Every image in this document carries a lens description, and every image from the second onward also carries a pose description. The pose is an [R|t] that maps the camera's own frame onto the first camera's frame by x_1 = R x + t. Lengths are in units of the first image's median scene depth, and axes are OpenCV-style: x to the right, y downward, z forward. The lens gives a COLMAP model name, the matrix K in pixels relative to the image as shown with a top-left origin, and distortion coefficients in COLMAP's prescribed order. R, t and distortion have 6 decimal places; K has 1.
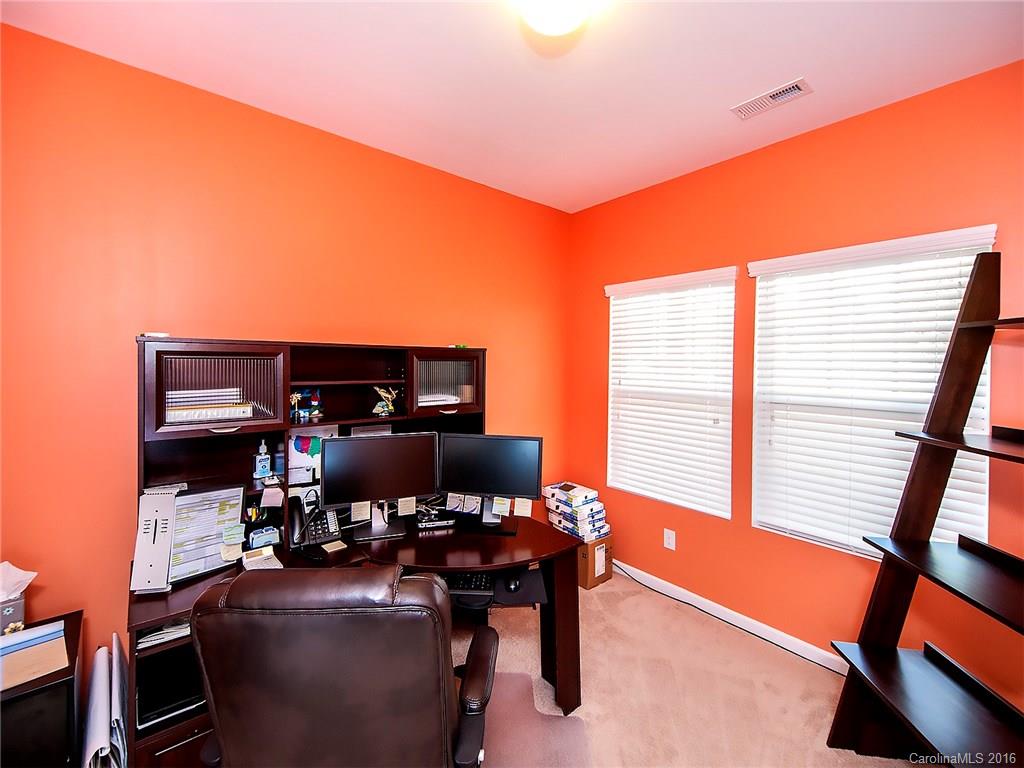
lens RADIAL K [[422.7, 0, 511.1], [0, 422.7, 364.6], [0, 0, 1]] dist [-0.000675, -0.000132]
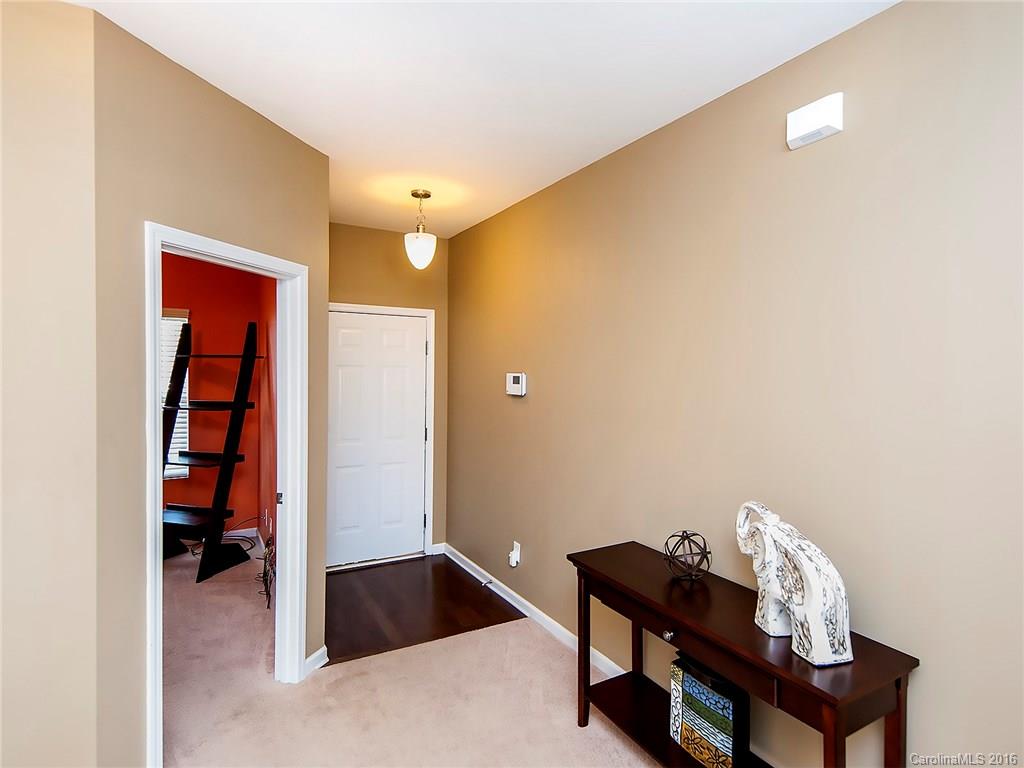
lens RADIAL K [[535.4, 0, 512.0], [0, 535.4, 384.0], [0, 0, 1]] dist [-0.002984, -0.000654]
pose [[0.179646, -0.017245, 0.983580, -1.389299], [0.007522, 0.999841, 0.016156, 0.018244], [-0.983703, 0.004496, 0.179747, -1.236057]]
